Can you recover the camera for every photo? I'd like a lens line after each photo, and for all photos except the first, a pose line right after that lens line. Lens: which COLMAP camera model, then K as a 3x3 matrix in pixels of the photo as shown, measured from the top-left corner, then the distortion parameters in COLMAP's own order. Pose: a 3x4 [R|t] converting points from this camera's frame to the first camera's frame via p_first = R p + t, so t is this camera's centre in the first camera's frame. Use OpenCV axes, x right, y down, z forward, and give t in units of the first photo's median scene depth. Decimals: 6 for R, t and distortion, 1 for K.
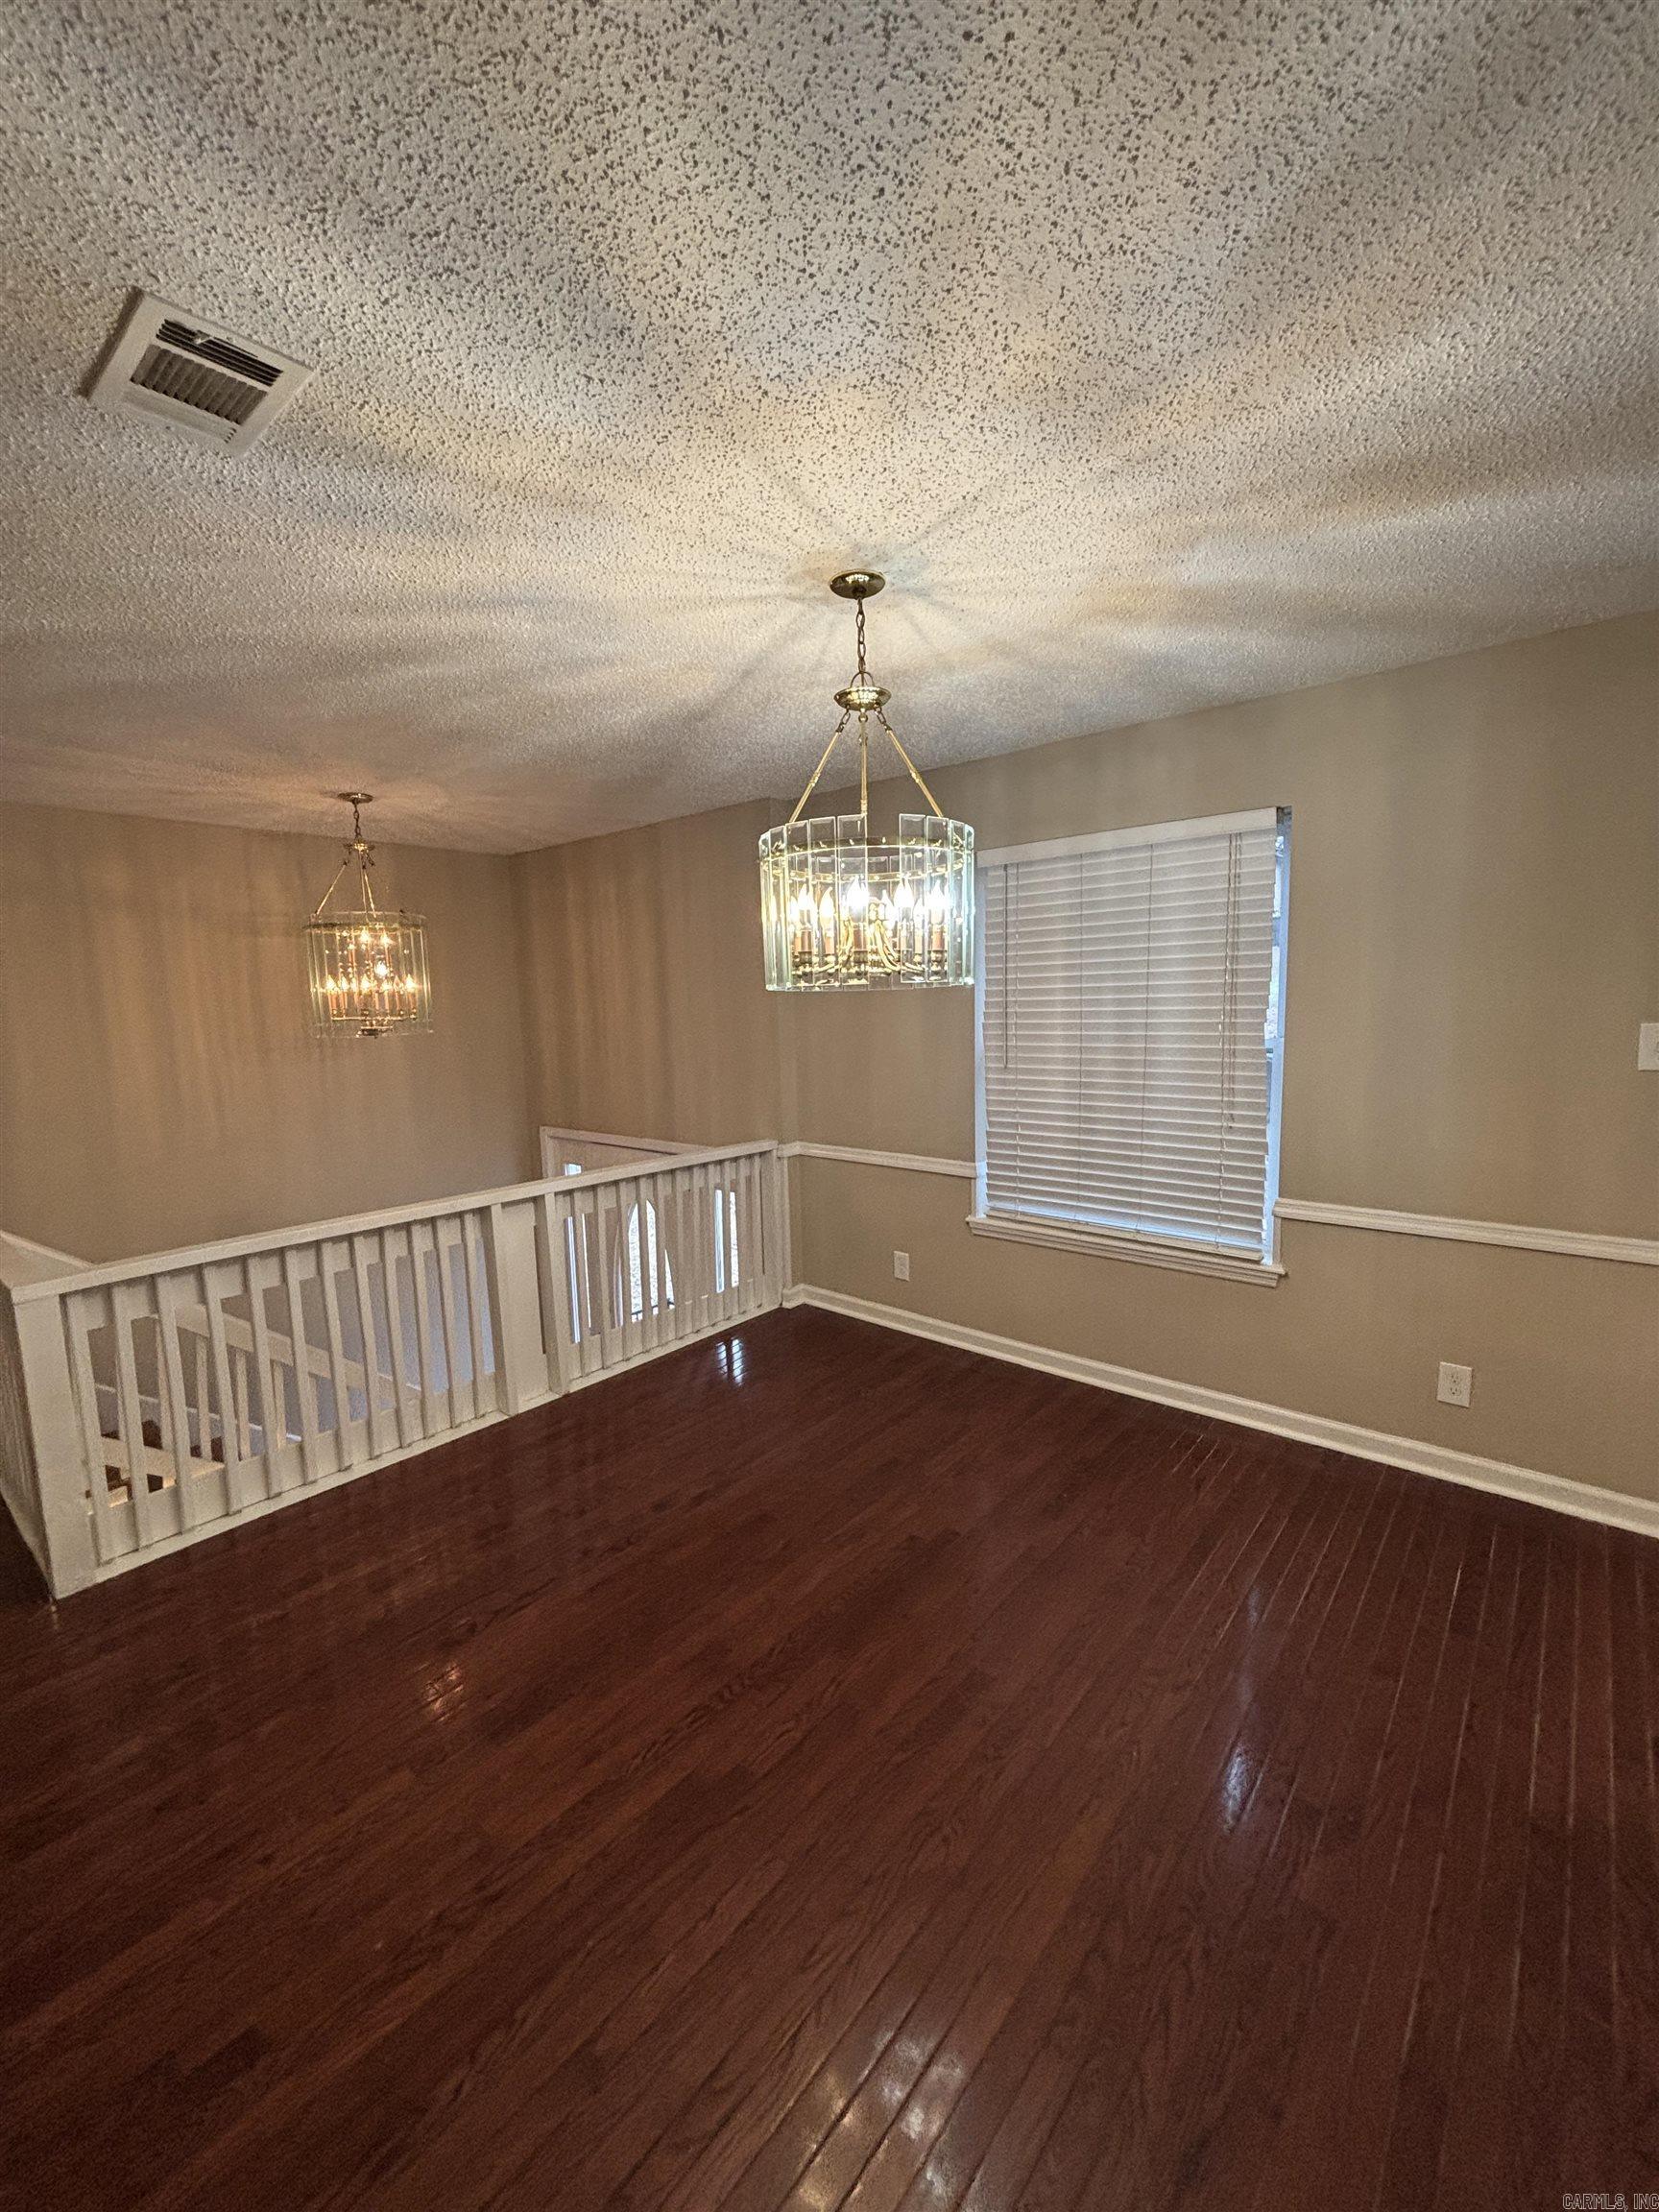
lens RADIAL K [[888.0, 0, 829.5], [0, 888.0, 1106.0], [0, 0, 1]] dist [0.012912, -0.002291]
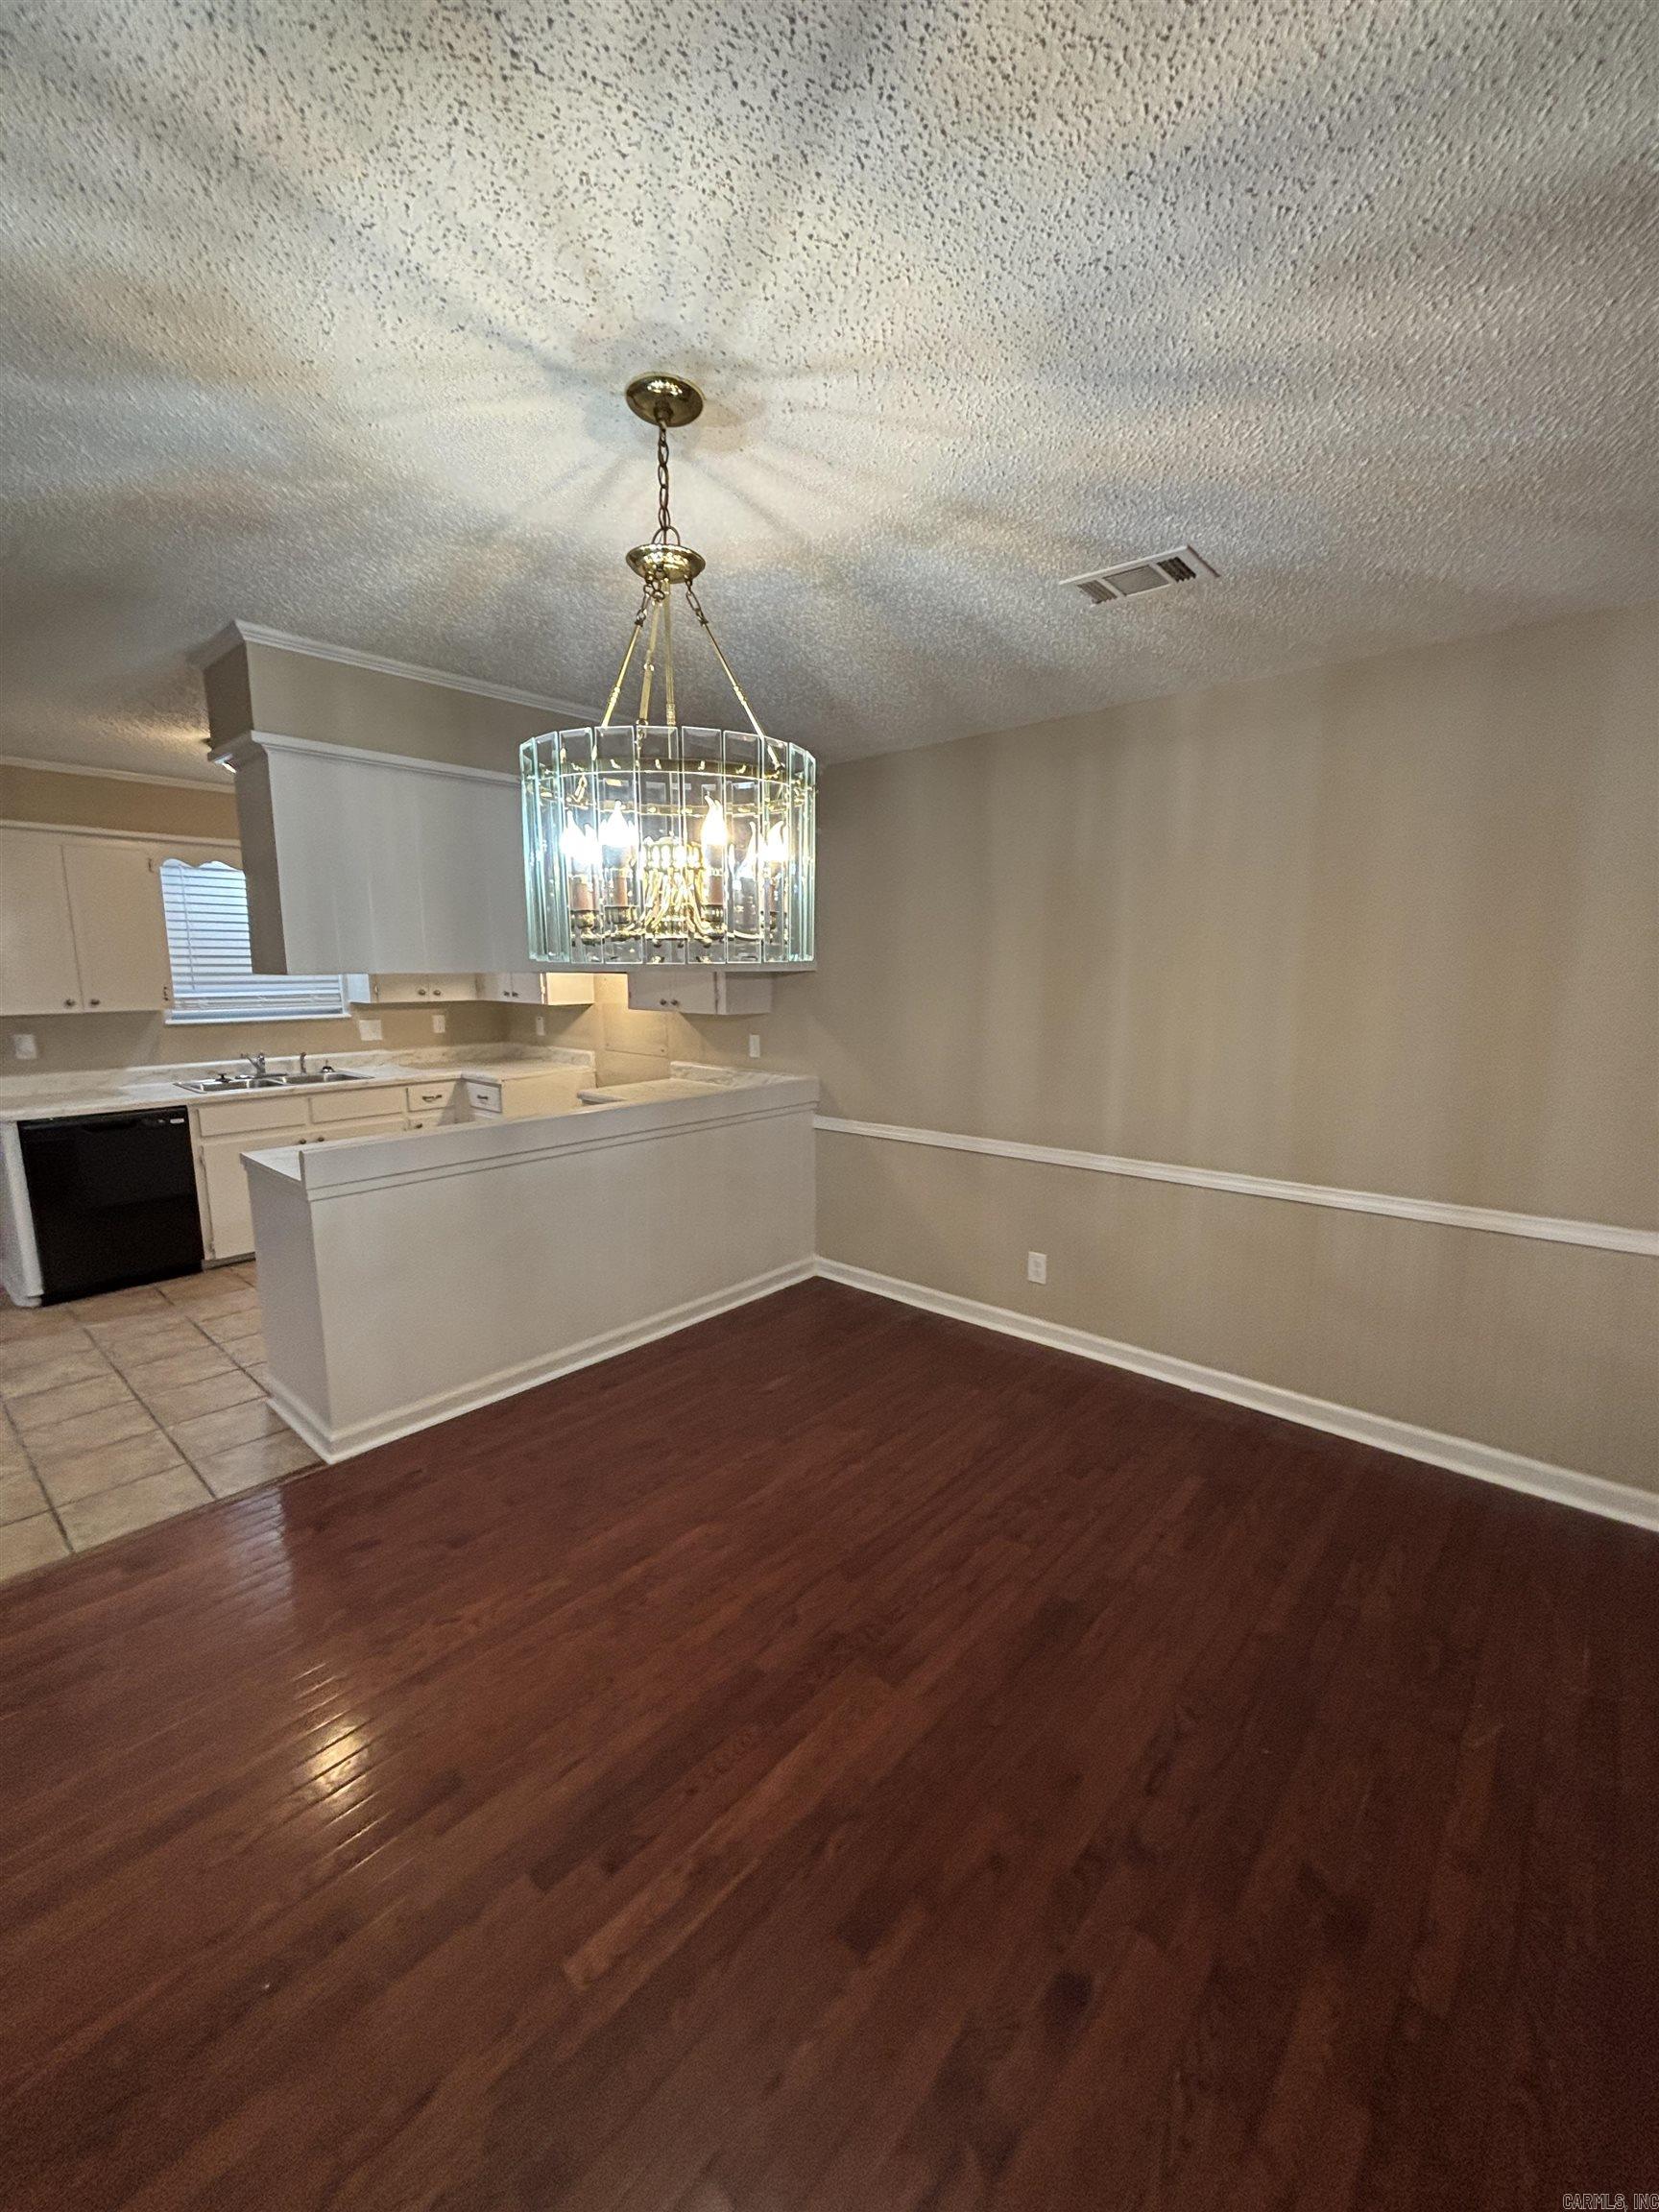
lens RADIAL K [[888.0, 0, 829.5], [0, 888.0, 1106.0], [0, 0, 1]] dist [0.012912, -0.002291]
pose [[-0.999381, 0.018310, 0.030052, -0.088254], [0.025957, 0.960176, 0.278186, -0.185999], [-0.023762, 0.278794, -0.960057, 1.447662]]
